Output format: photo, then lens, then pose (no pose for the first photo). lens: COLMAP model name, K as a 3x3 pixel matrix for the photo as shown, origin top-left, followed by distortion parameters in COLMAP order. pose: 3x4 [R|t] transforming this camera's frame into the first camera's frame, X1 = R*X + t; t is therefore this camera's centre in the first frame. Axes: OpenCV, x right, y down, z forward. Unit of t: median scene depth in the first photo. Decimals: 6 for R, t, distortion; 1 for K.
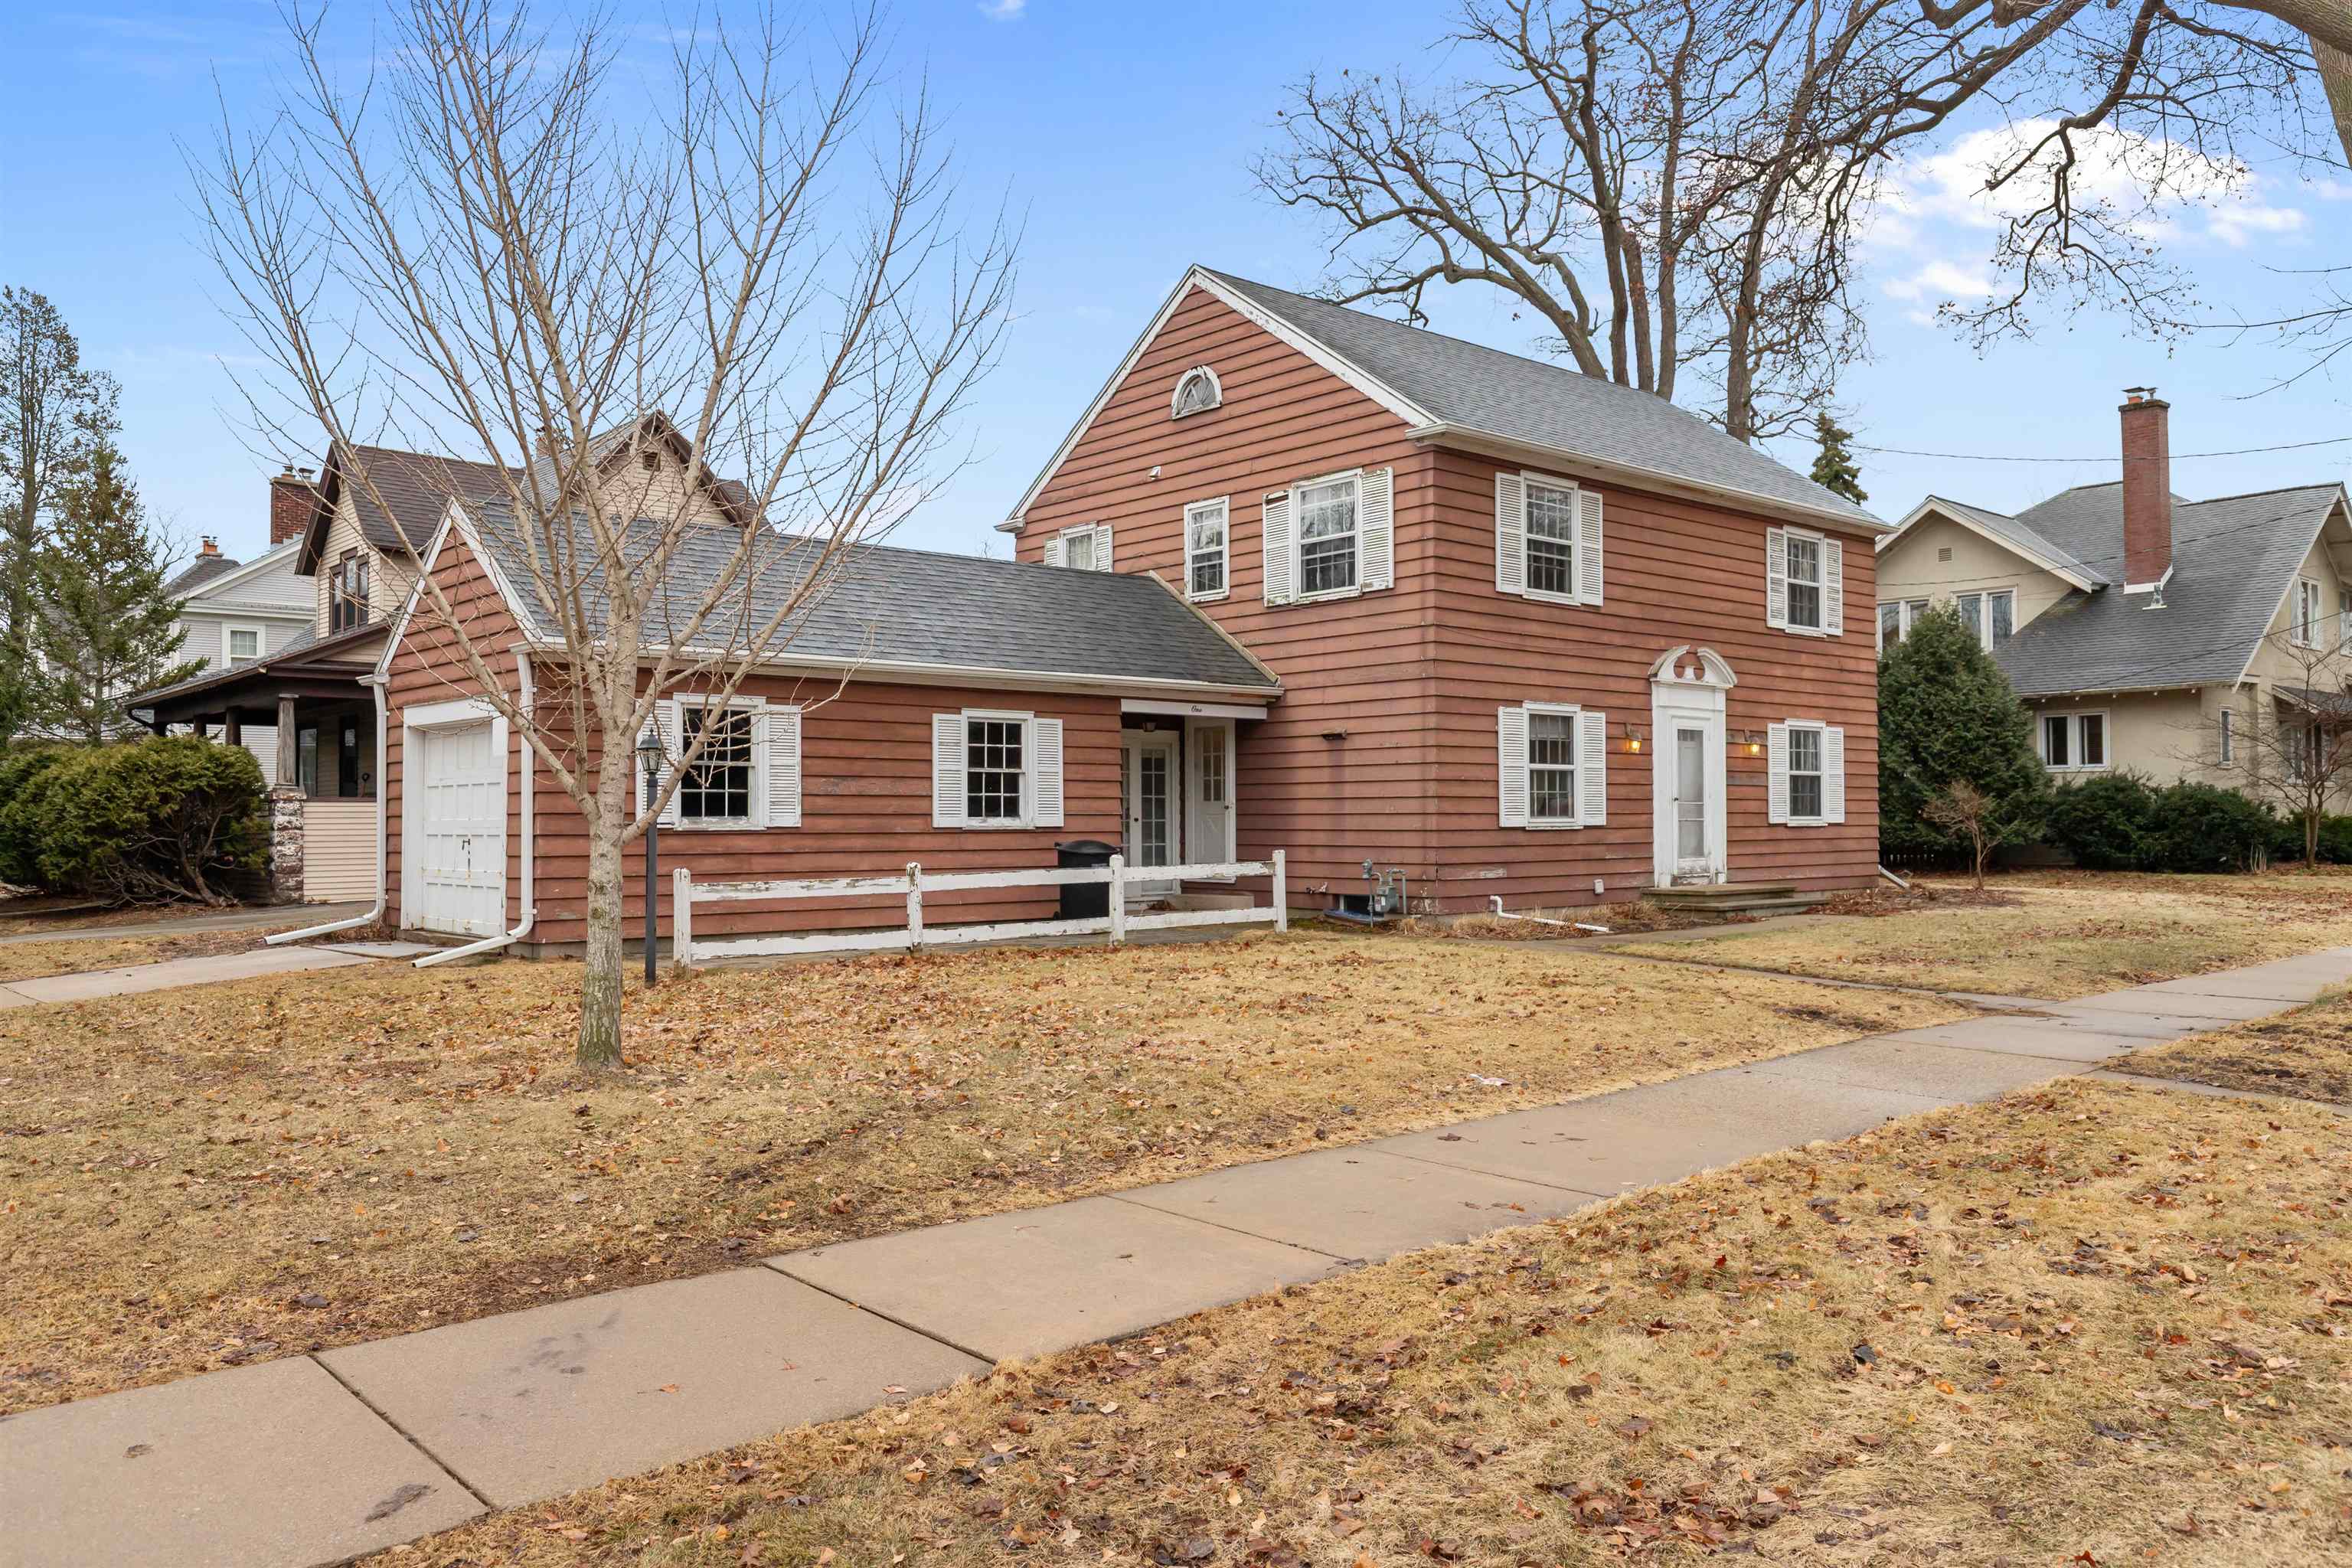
lens RADIAL K [[1730.4, 0, 1176.0], [0, 1730.4, 784.0], [0, 0, 1]] dist [-0.003159, -0.000669]
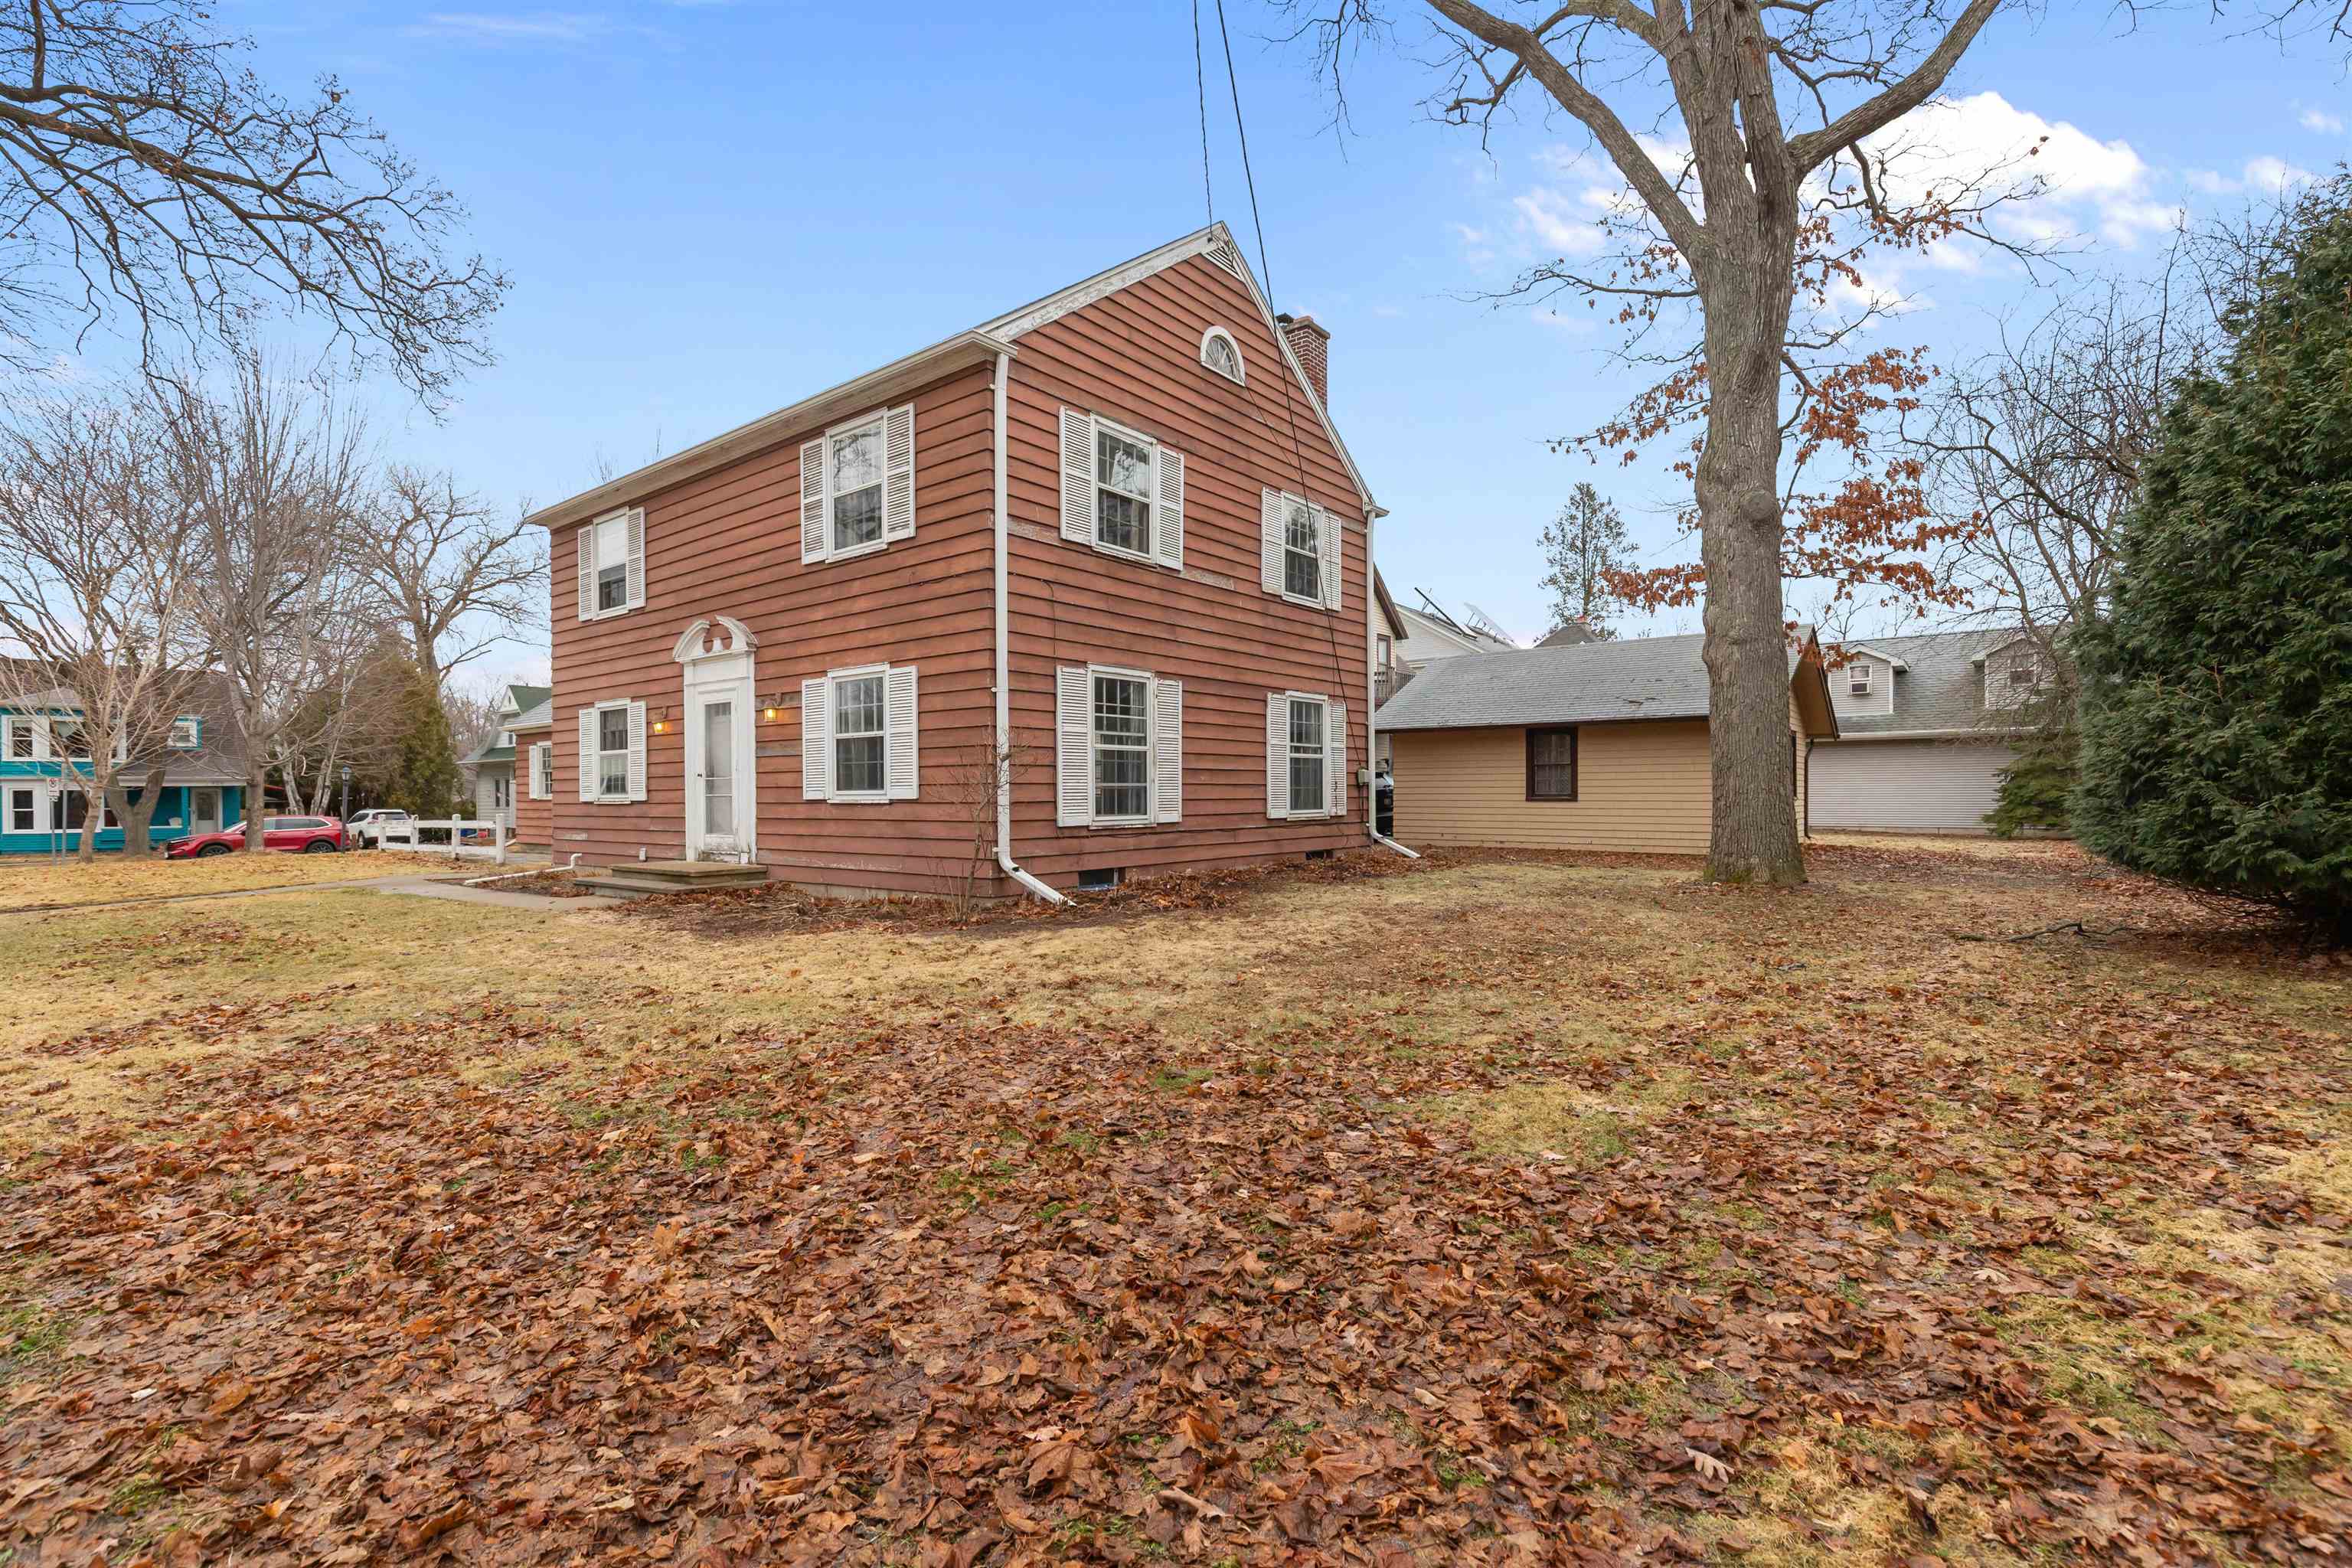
lens RADIAL K [[1058.5, 0, 1176.0], [0, 1058.5, 784.0], [0, 0, 1]] dist [0.000953, -0.000148]
pose [[0.173405, -0.005053, -0.984838, 0.990015], [0.028842, 0.999584, -0.000051, 0.022984], [0.984428, -0.028396, 0.173479, 1.222729]]
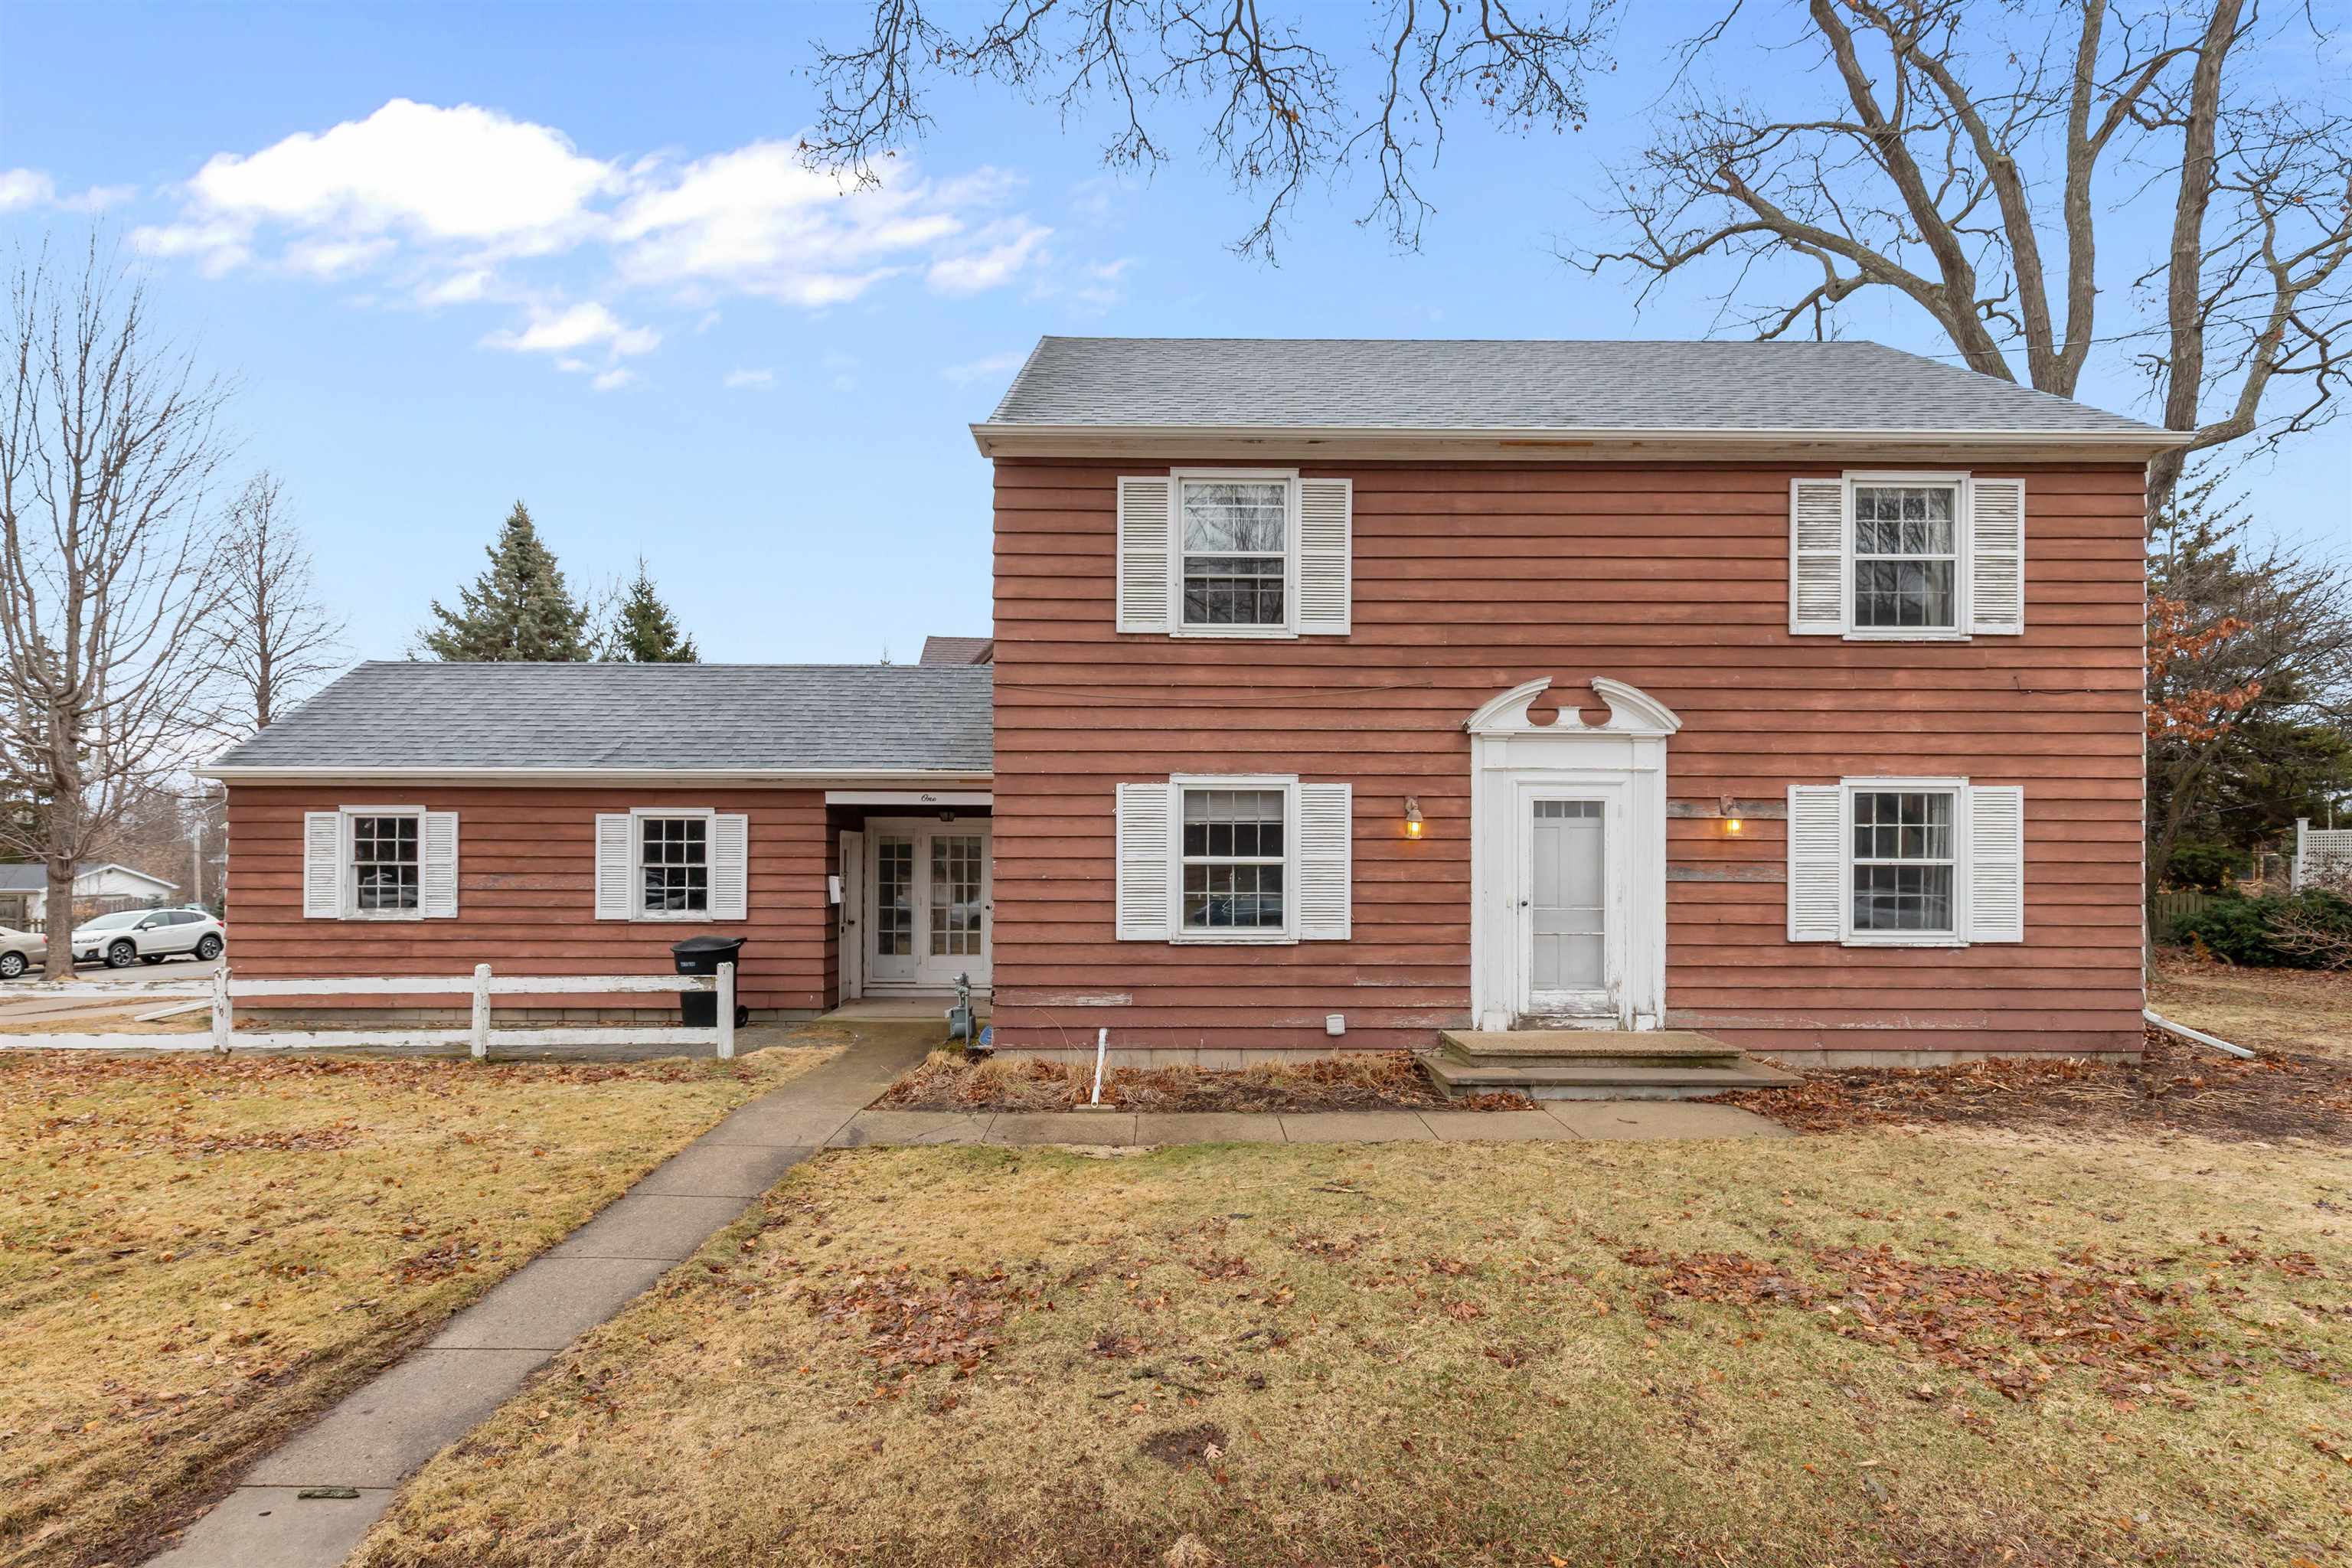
lens RADIAL K [[1099.0, 0, 1177.5], [0, 1099.0, 855.8], [0, 0, 1]] dist [0.000622, -0.000463]
pose [[0.756178, 0.002189, -0.654363, 0.492786], [0.007118, 0.999908, 0.011569, -0.016882], [0.654328, -0.013406, 0.756092, 0.609014]]
